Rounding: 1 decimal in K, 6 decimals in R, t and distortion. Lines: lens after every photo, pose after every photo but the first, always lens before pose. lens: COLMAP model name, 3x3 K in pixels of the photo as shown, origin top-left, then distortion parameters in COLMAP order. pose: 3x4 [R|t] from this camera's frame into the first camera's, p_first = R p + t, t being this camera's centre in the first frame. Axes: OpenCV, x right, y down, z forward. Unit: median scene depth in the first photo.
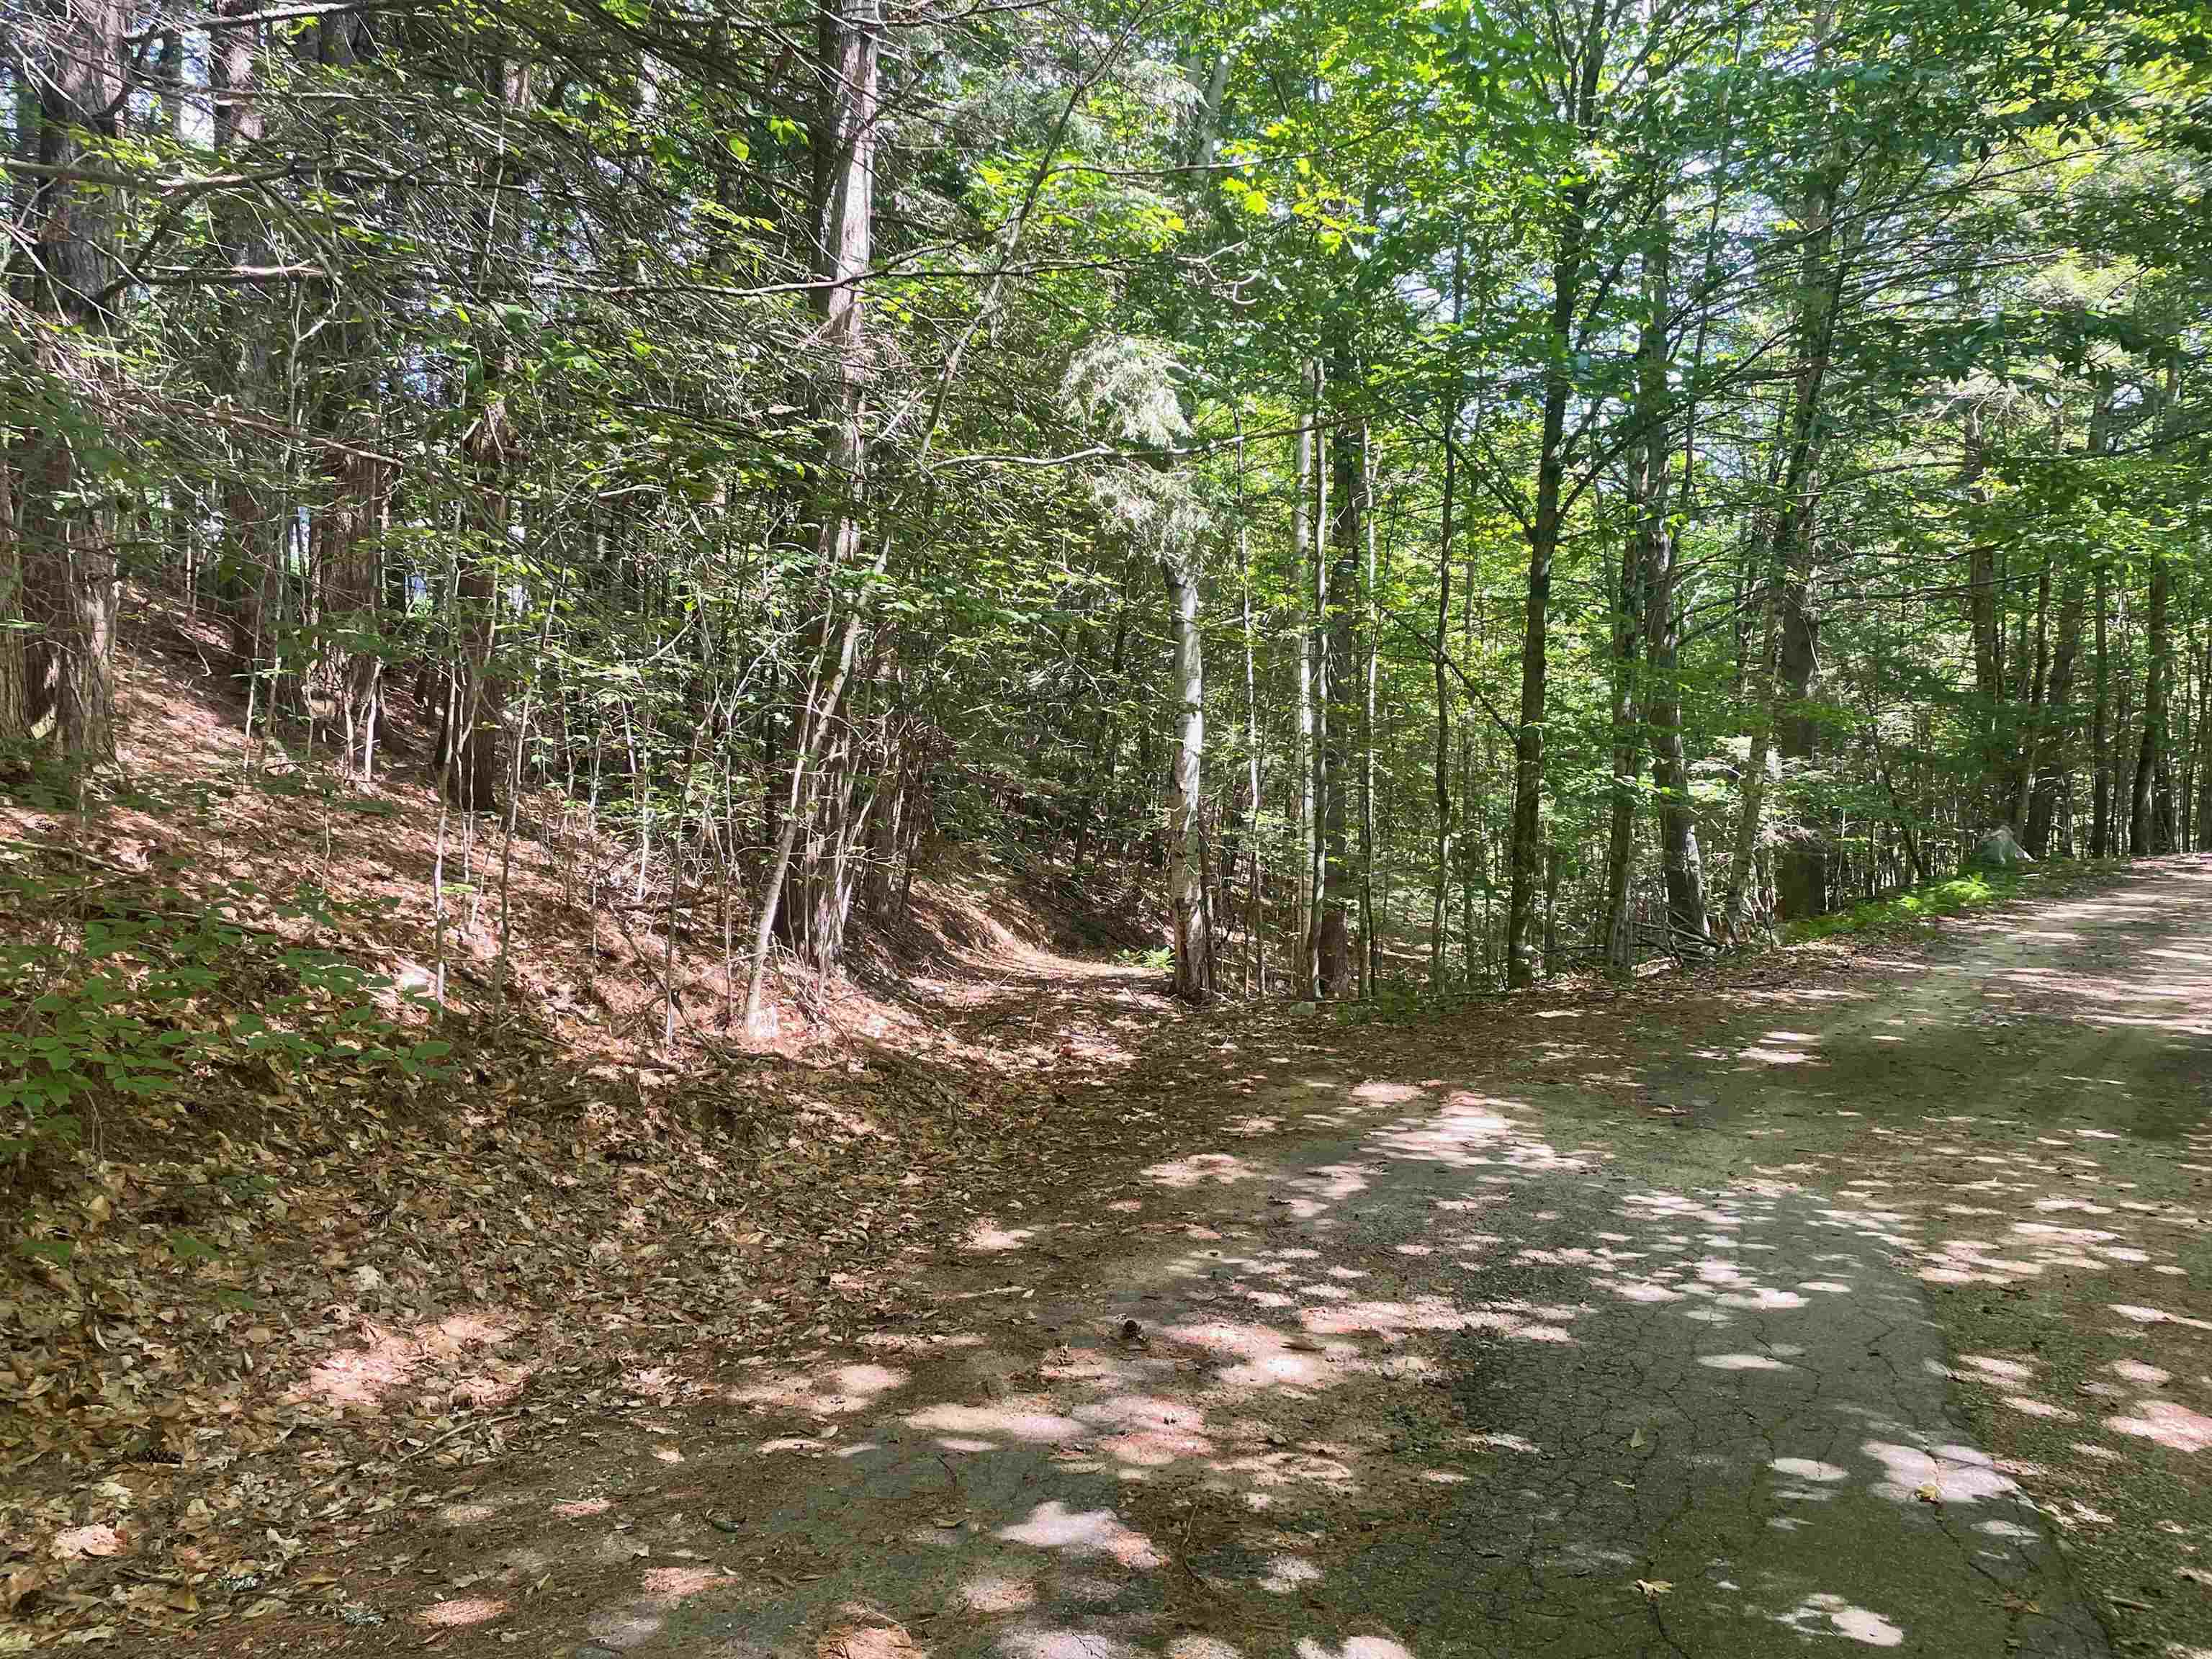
lens RADIAL K [[1676.4, 0, 1106.4], [0, 1676.4, 829.4], [0, 0, 1]] dist [0.001099, -0.000293]
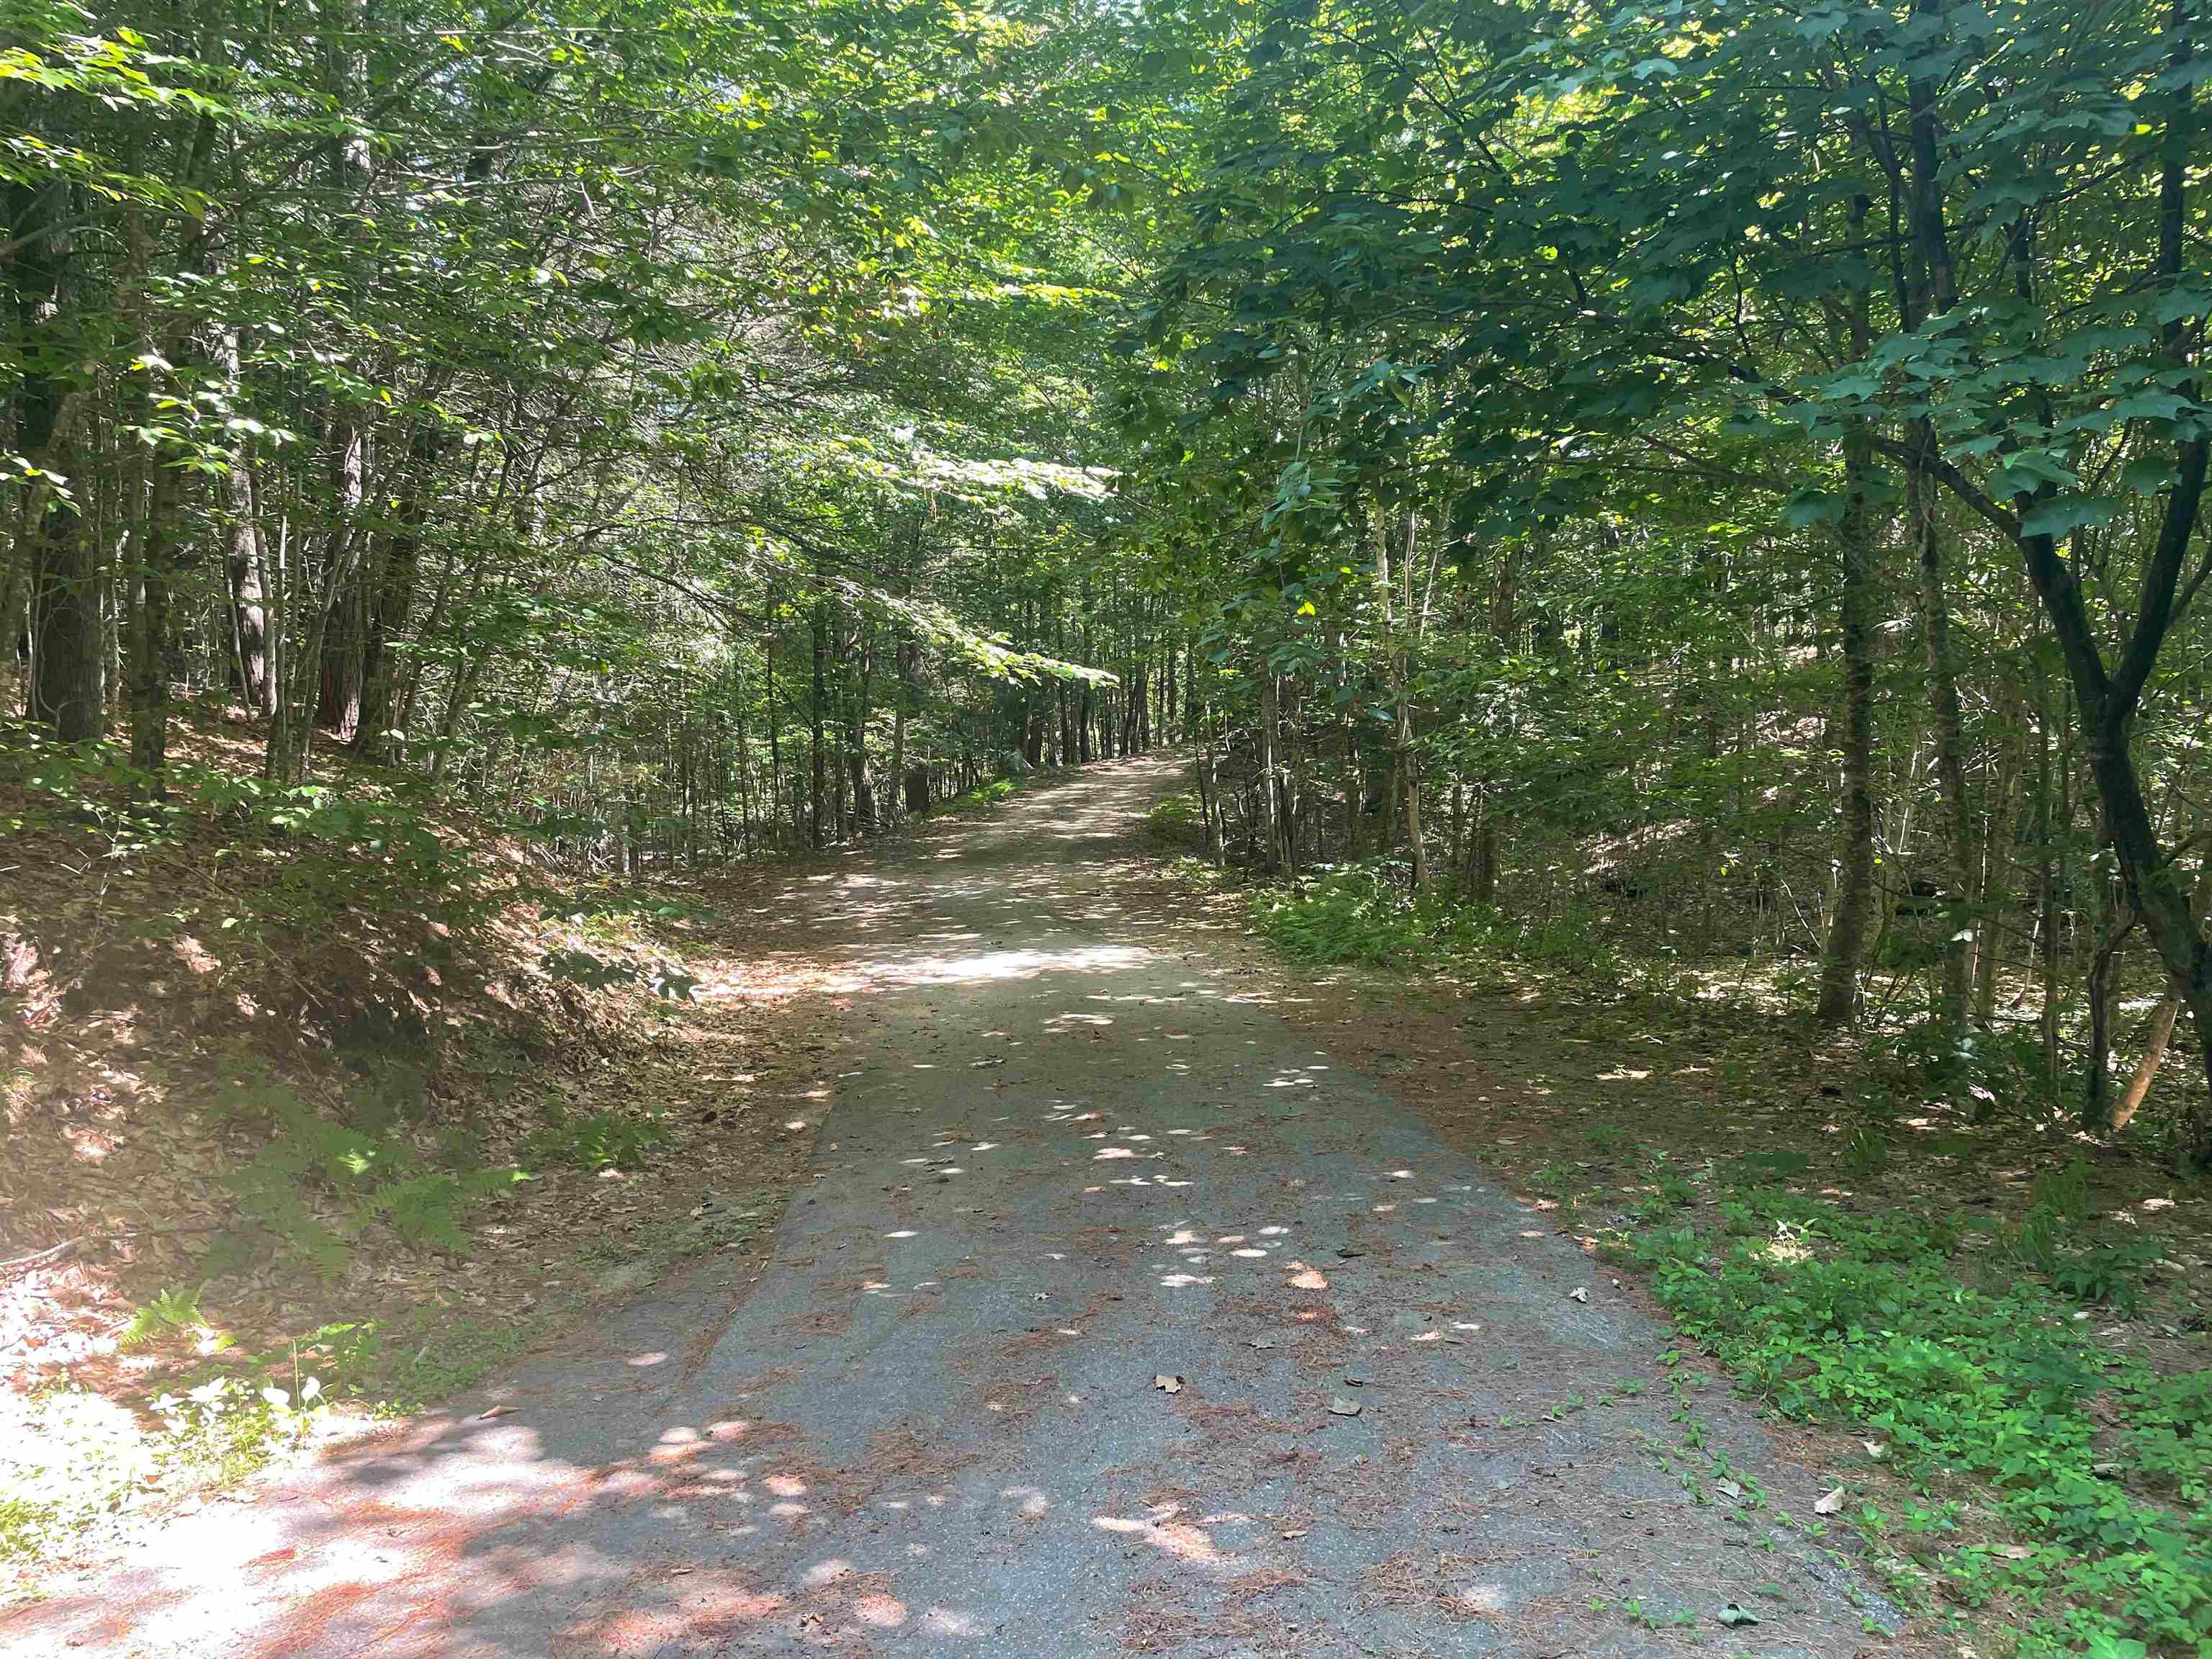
lens RADIAL K [[1676.4, 0, 1106.0], [0, 1676.4, 829.3], [0, 0, 1]] dist [0.001099, -0.000293]
pose [[0.853726, -0.078258, 0.514809, -0.420656], [0.055567, 0.996689, 0.059361, -0.026307], [-0.517749, -0.022072, 0.855248, -0.785605]]
